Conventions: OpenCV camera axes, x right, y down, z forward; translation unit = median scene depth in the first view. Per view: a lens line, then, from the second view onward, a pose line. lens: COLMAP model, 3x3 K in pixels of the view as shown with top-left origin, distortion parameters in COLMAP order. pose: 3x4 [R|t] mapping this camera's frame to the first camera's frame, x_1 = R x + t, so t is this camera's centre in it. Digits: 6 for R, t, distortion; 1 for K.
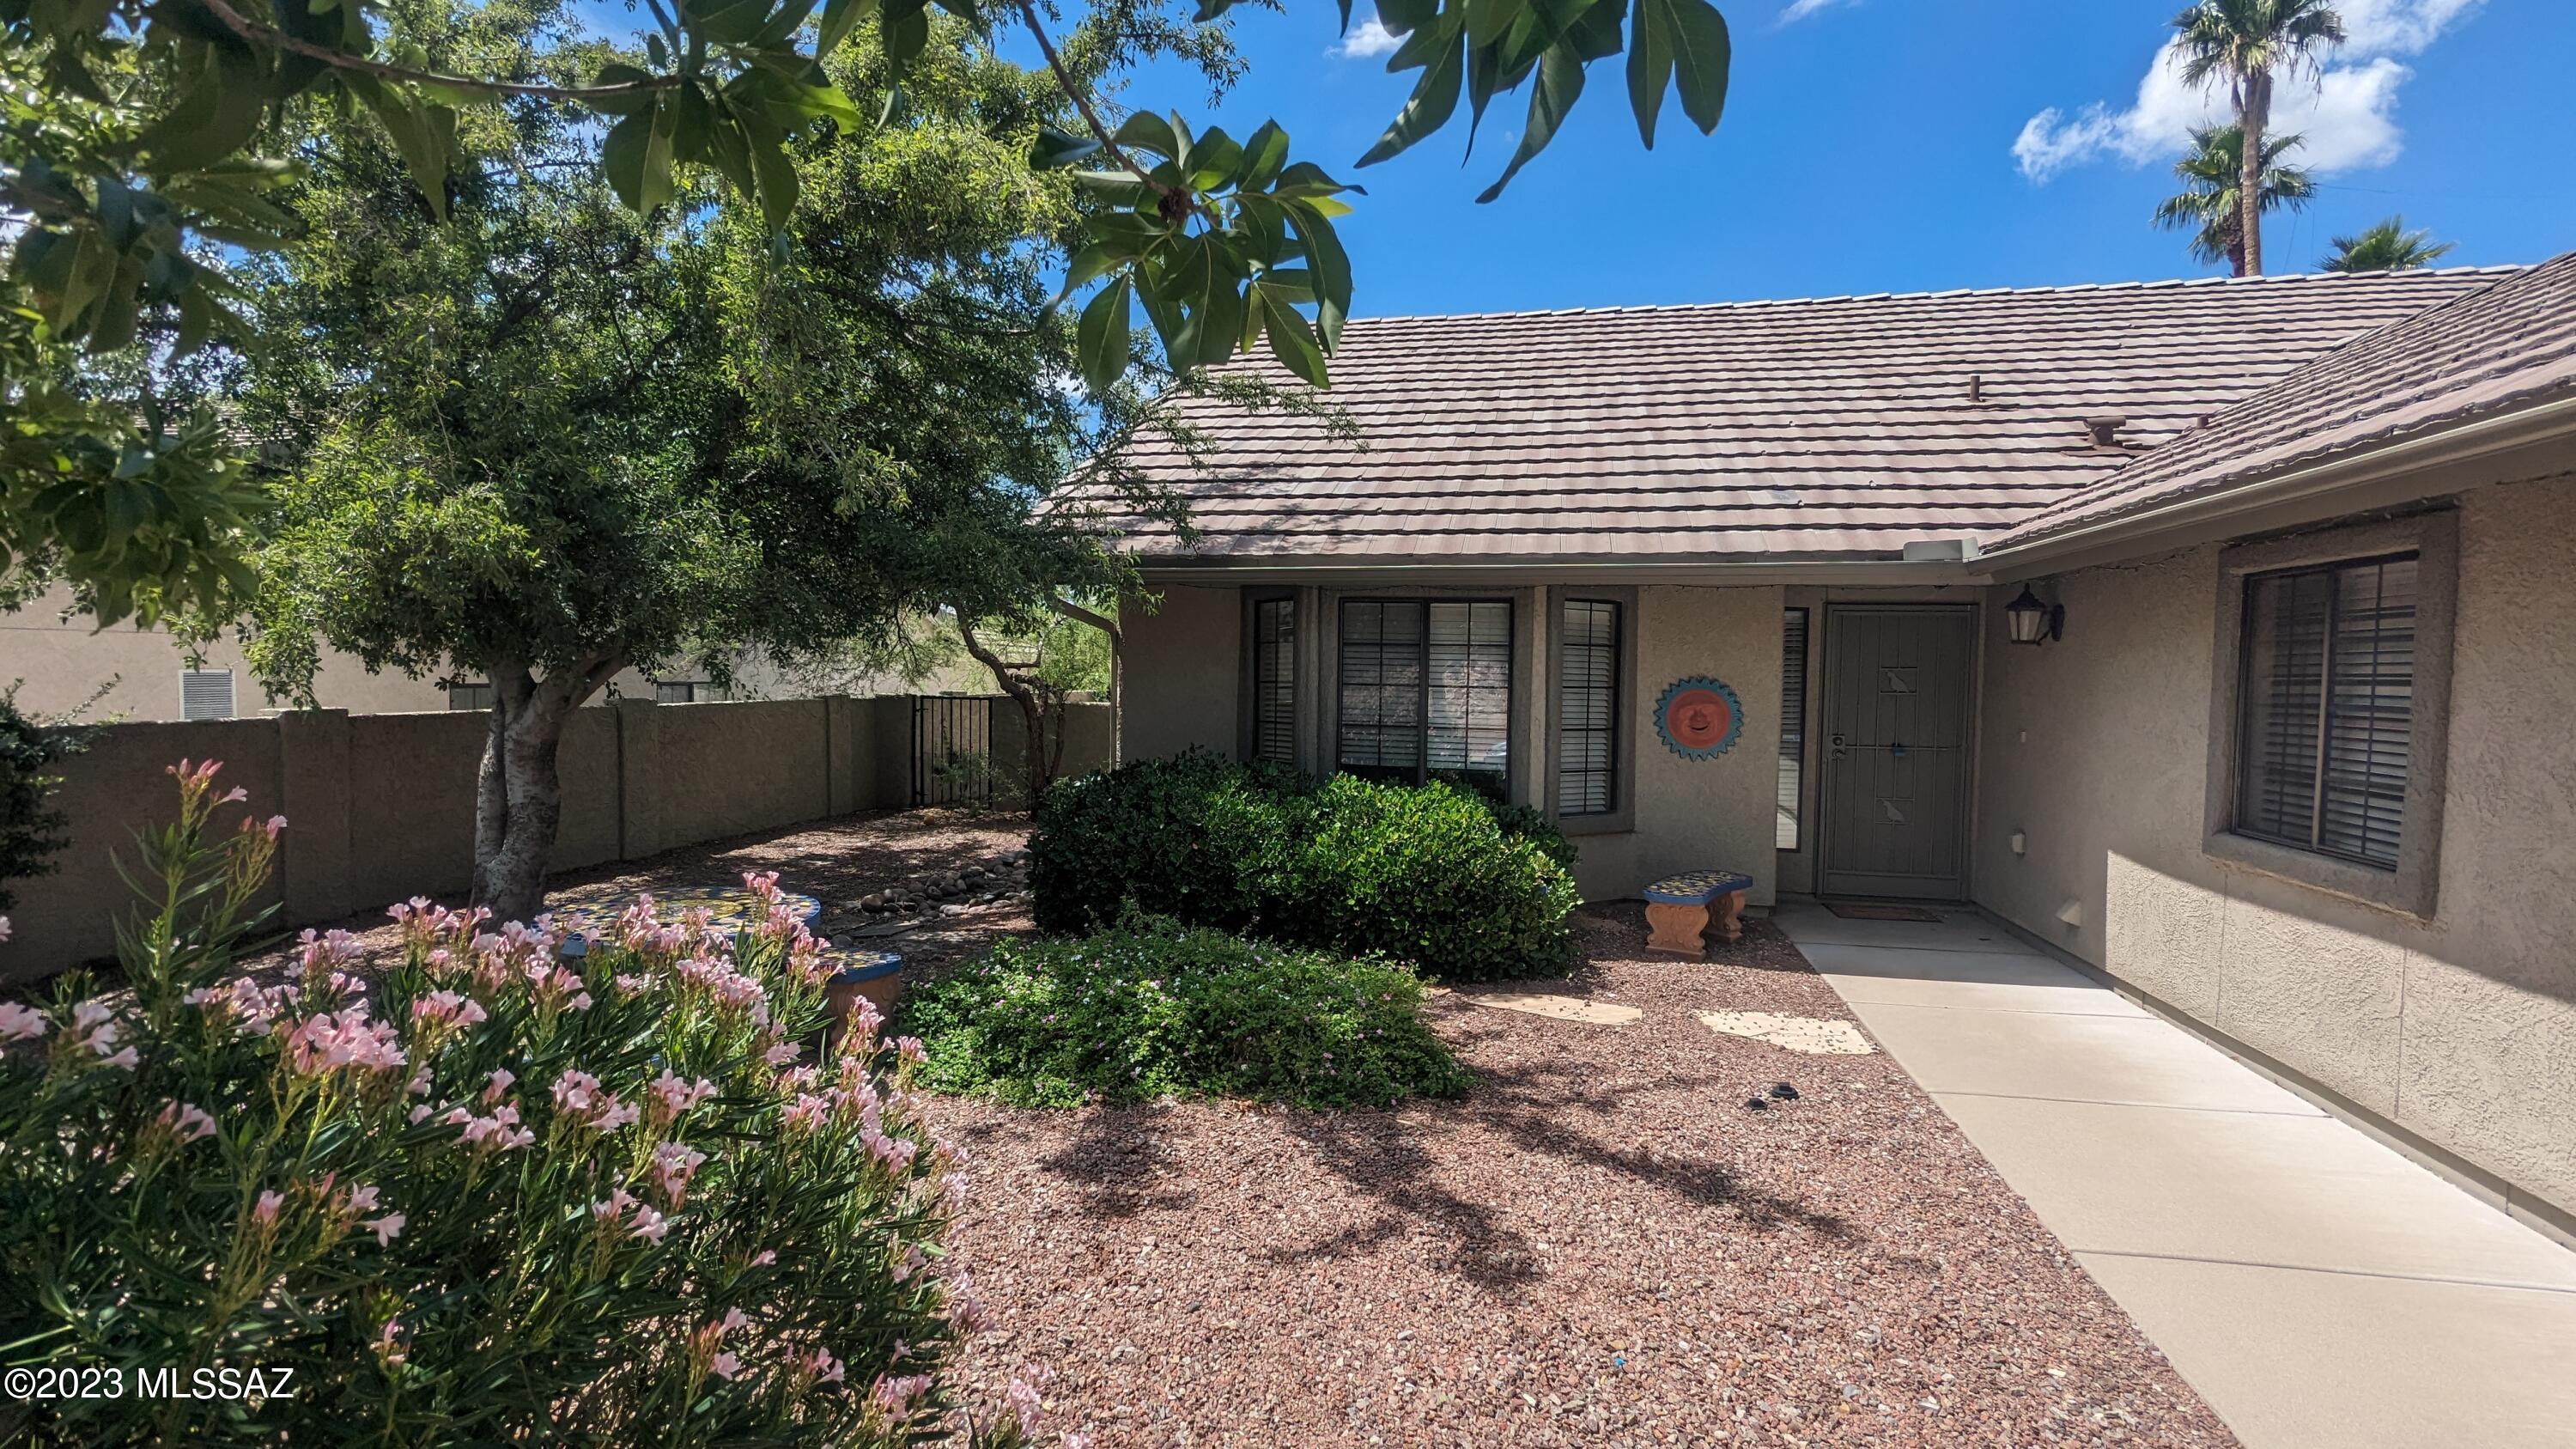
lens RADIAL K [[1214.9, 0, 1279.0], [0, 1214.9, 715.3], [0, 0, 1]] dist [-0.002165, 0.002172]
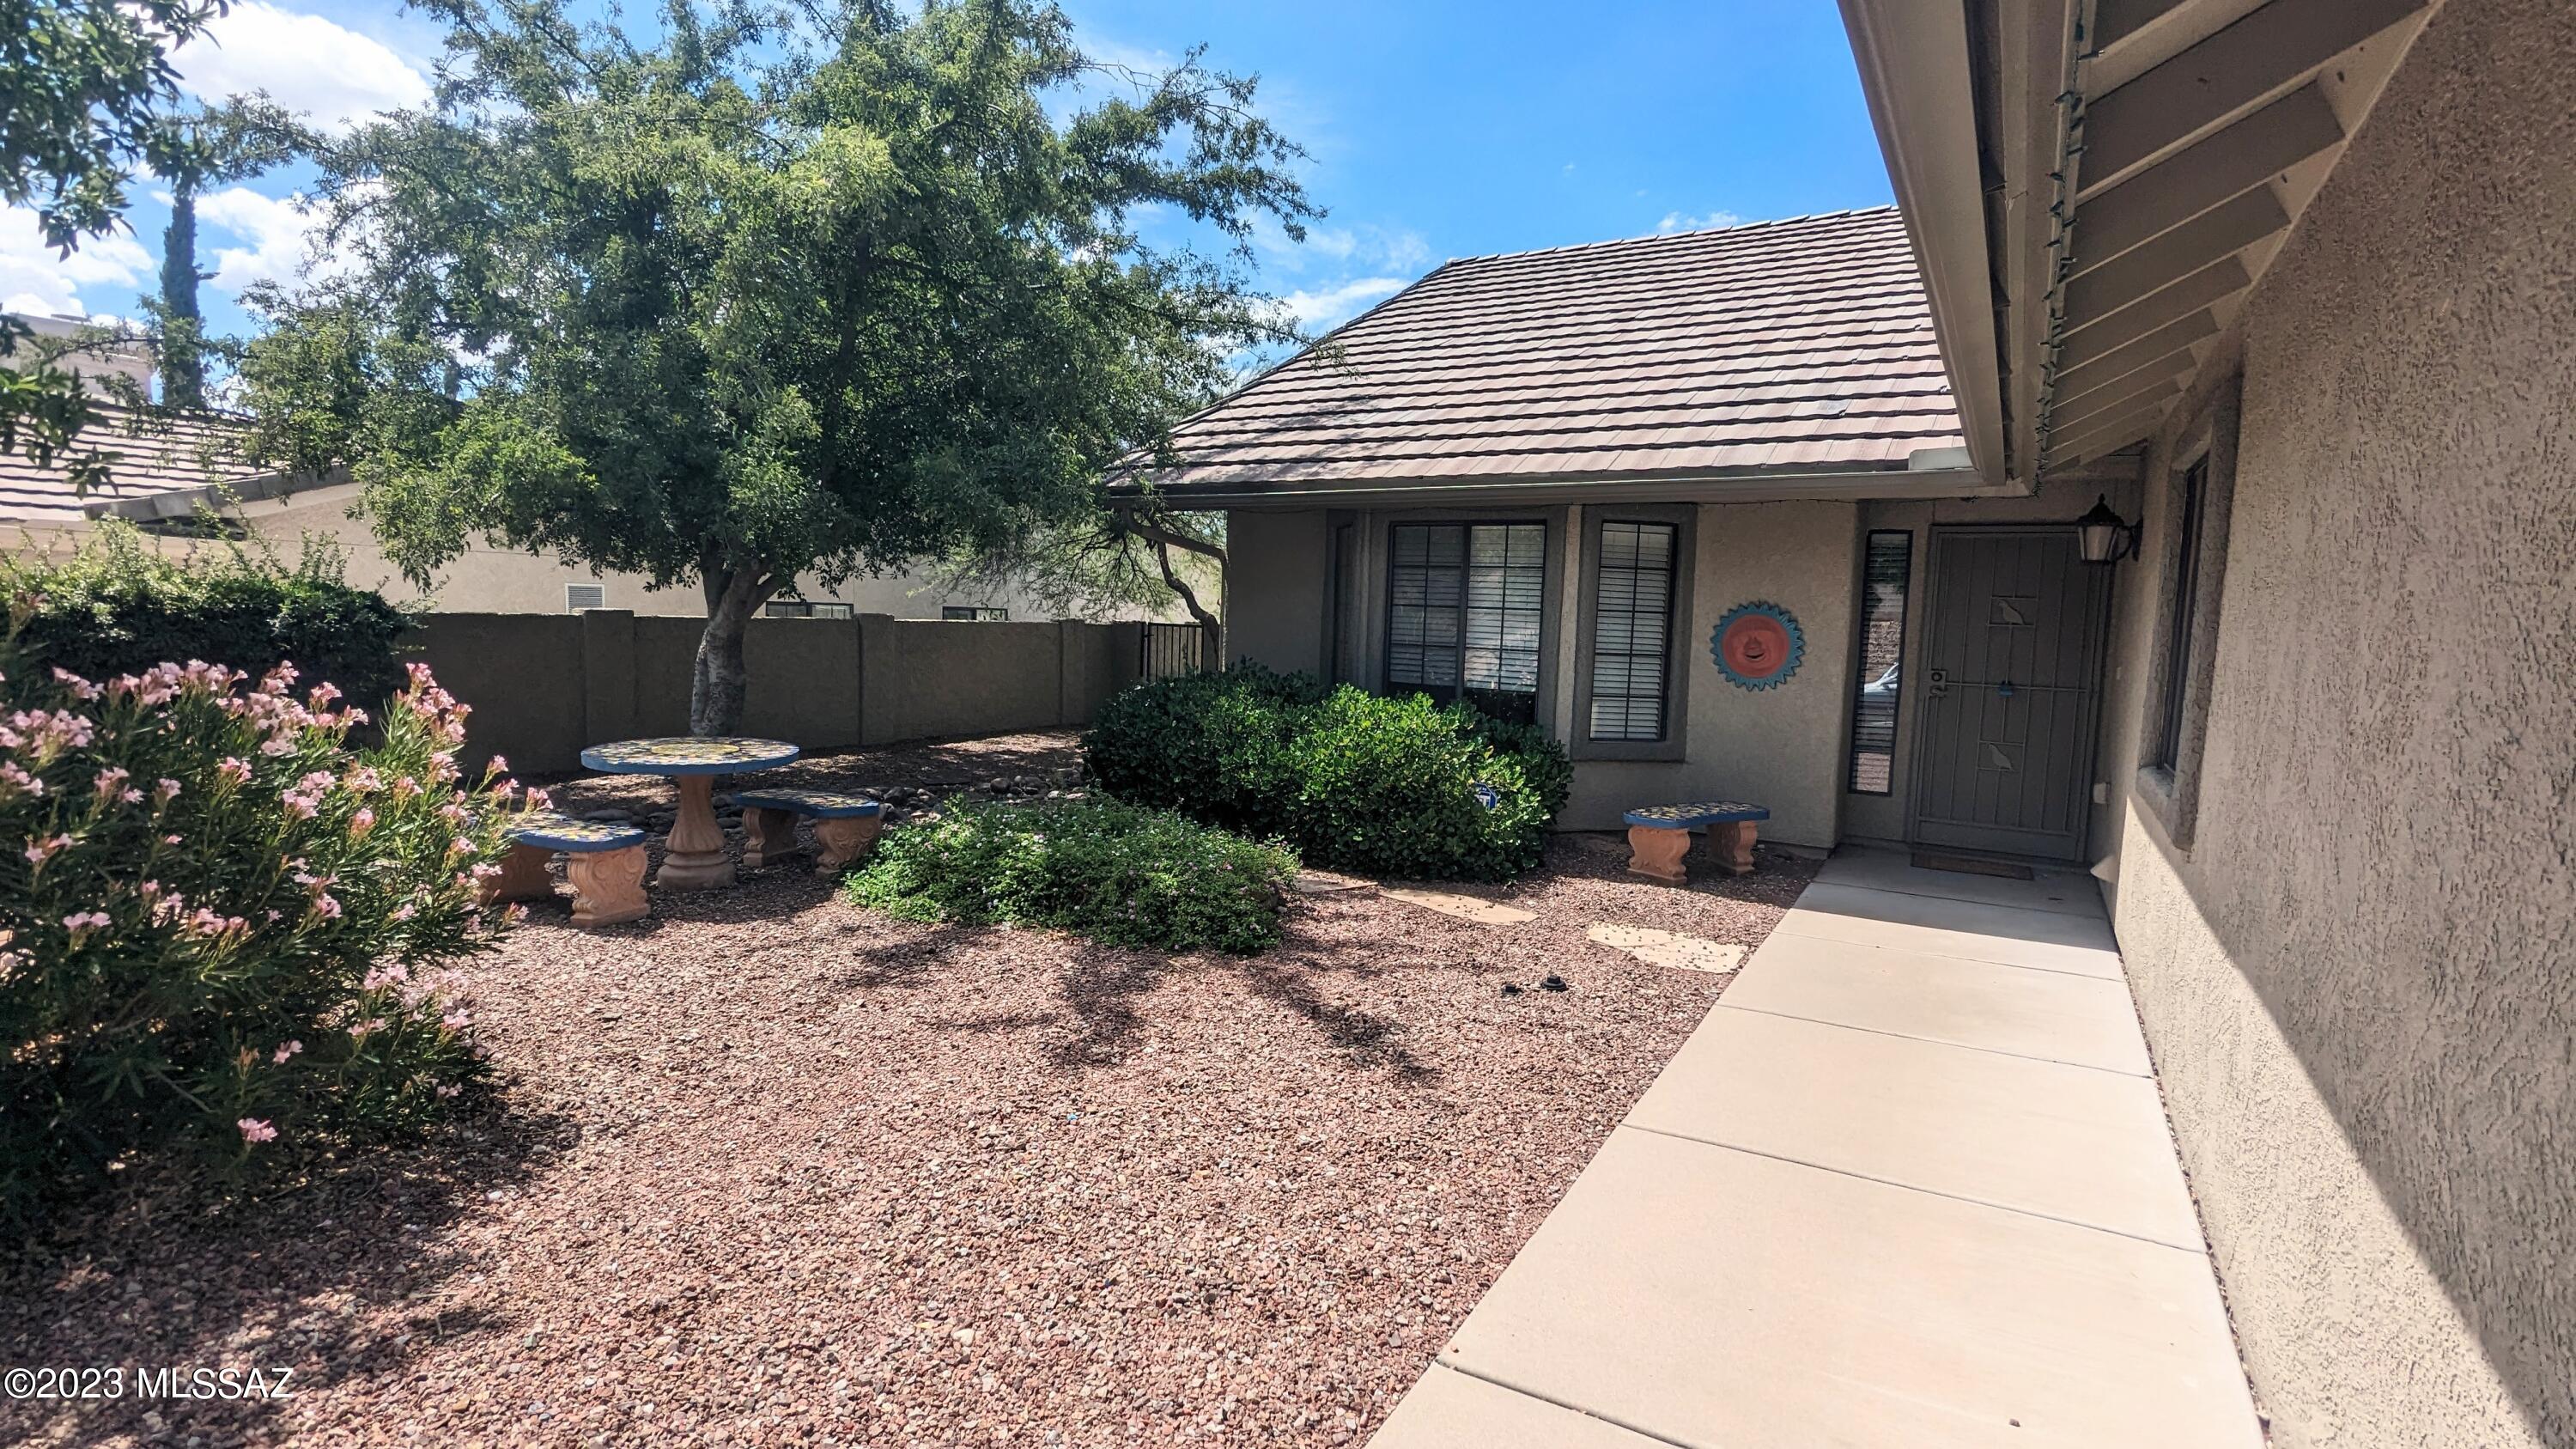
lens RADIAL K [[1214.9, 0, 1289.0], [0, 1214.9, 727.6], [0, 0, 1]] dist [-0.002165, 0.002172]
pose [[0.944028, 0.046467, -0.326576, 0.391928], [-0.030723, 0.998111, 0.053205, 0.033338], [0.328431, -0.040194, 0.943672, -0.027103]]
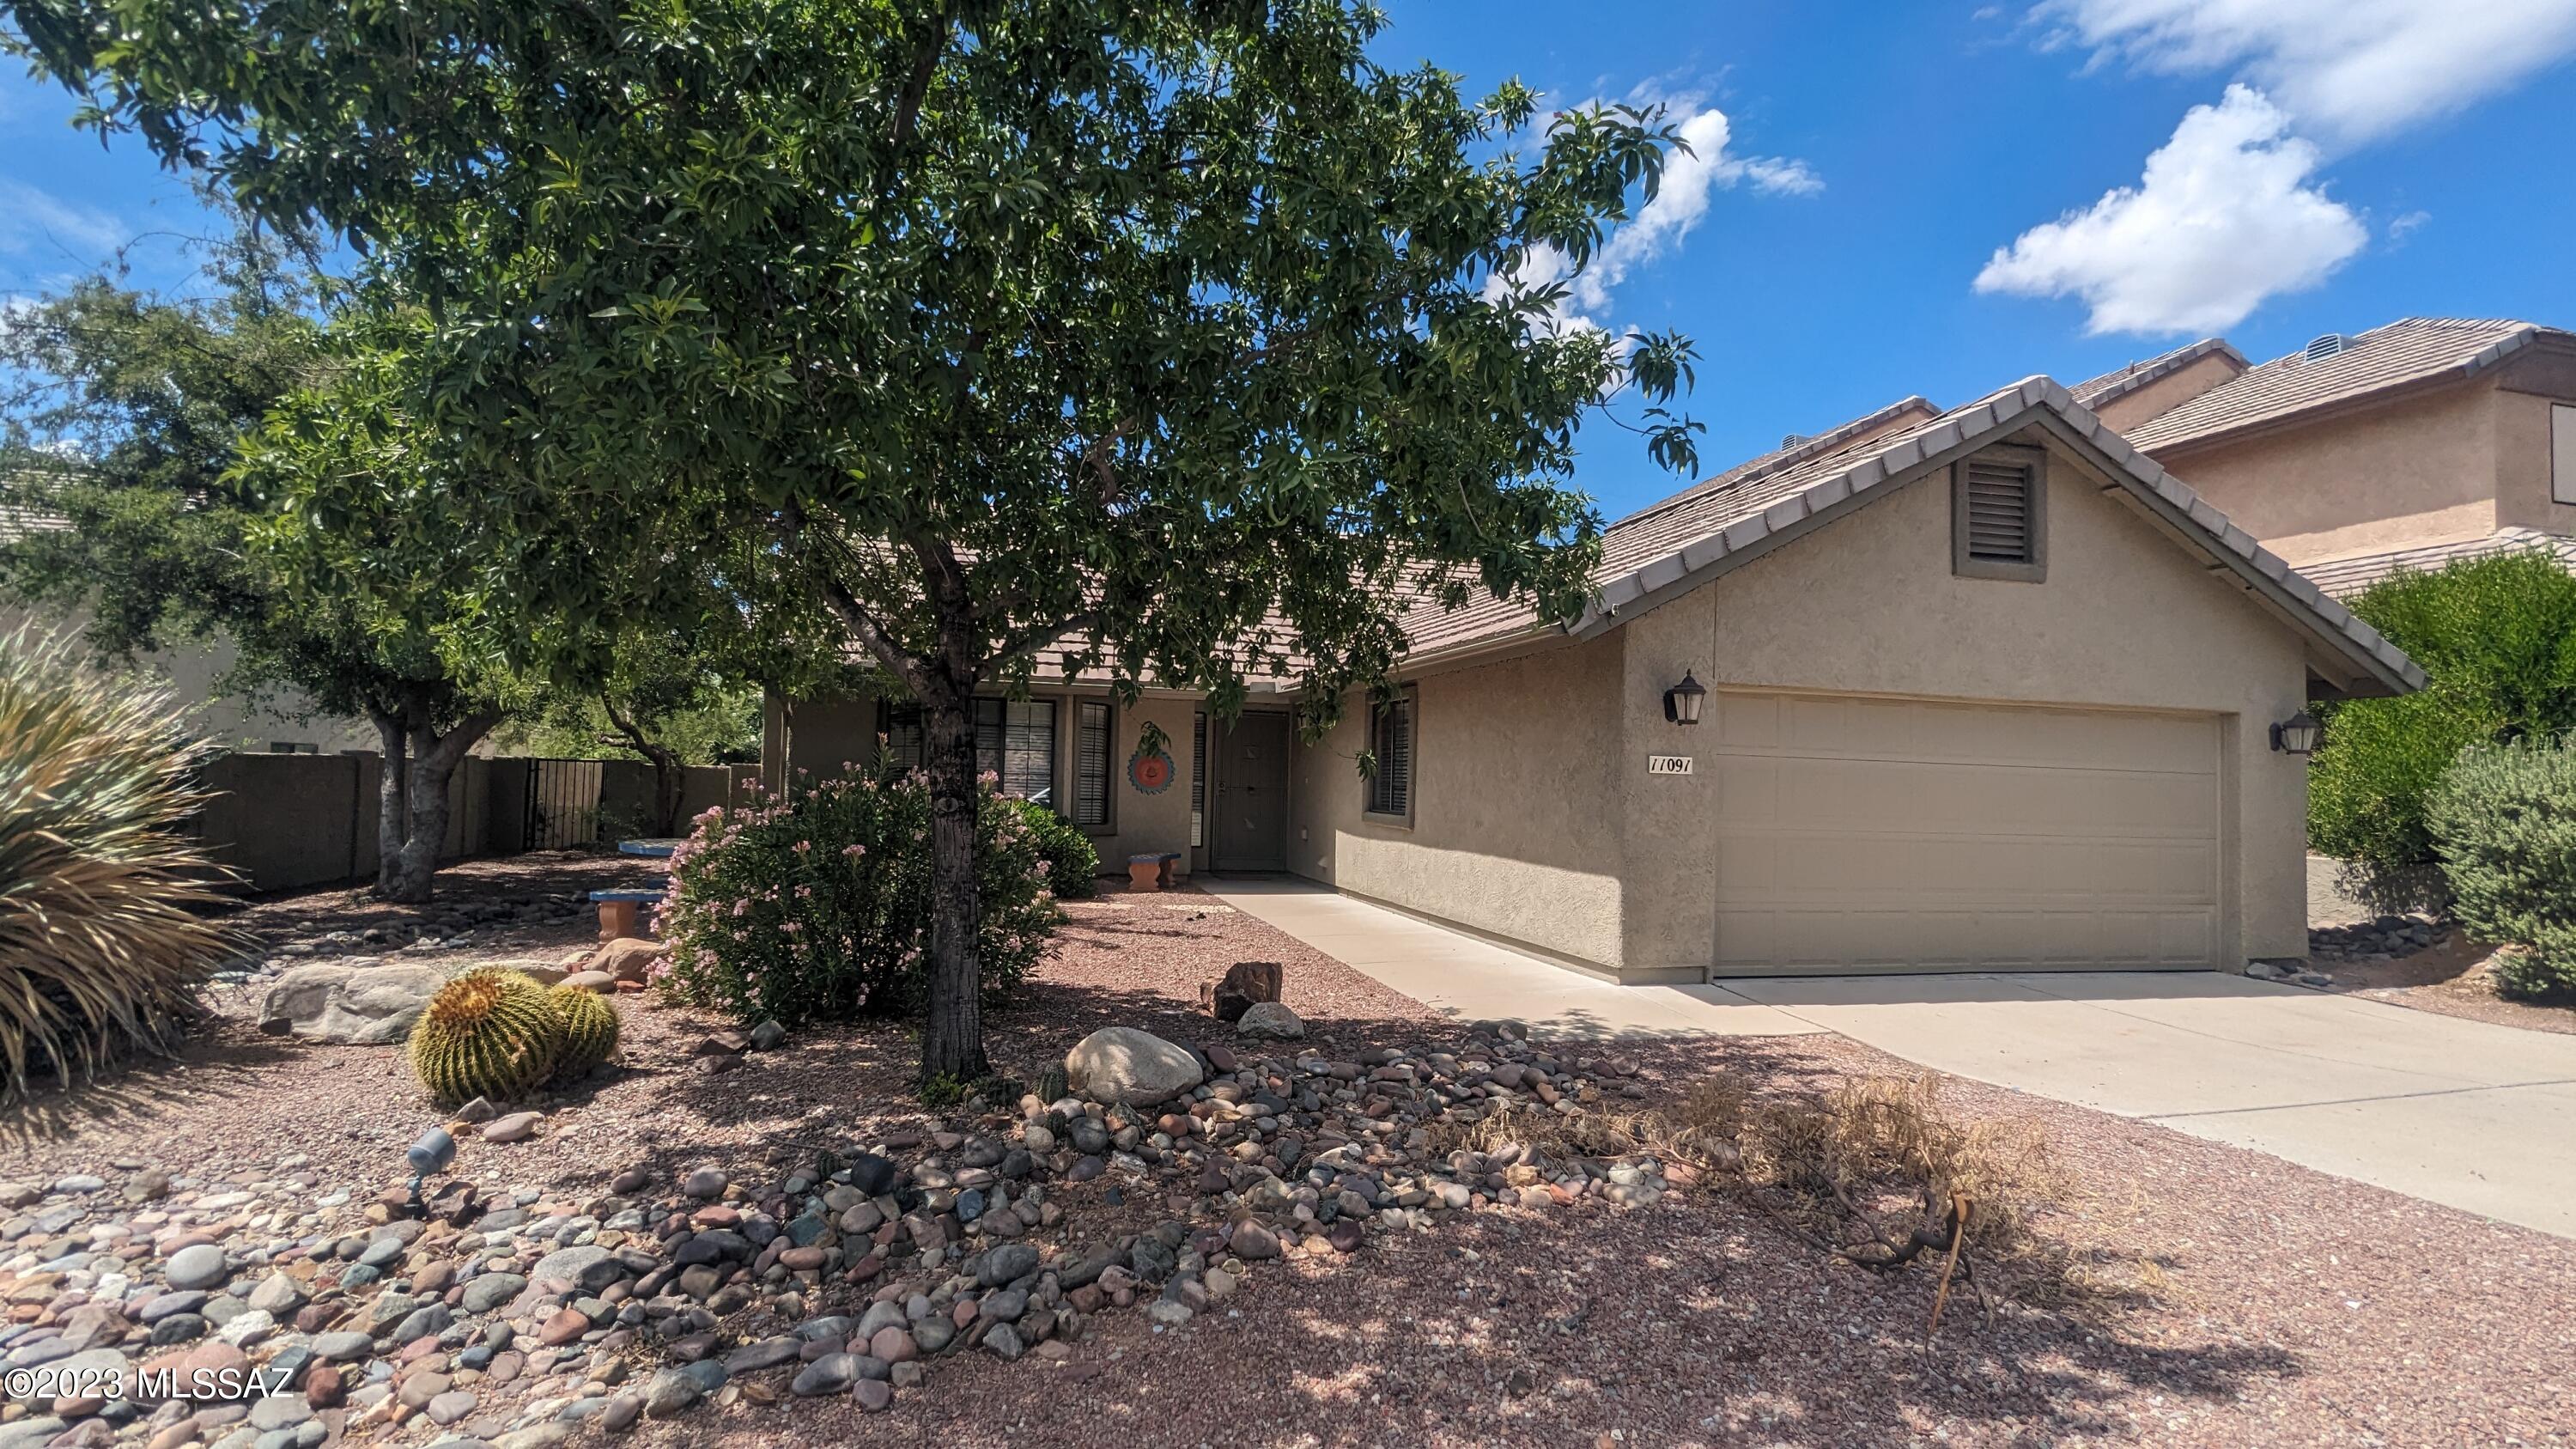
lens RADIAL K [[1214.9, 0, 1284.0], [0, 1214.9, 723.2], [0, 0, 1]] dist [-0.002165, 0.002172]
pose [[0.886630, 0.032624, 0.461327, -0.392967], [0.002146, 0.997208, -0.074646, 0.083565], [-0.462475, 0.067173, 0.884084, -0.862397]]
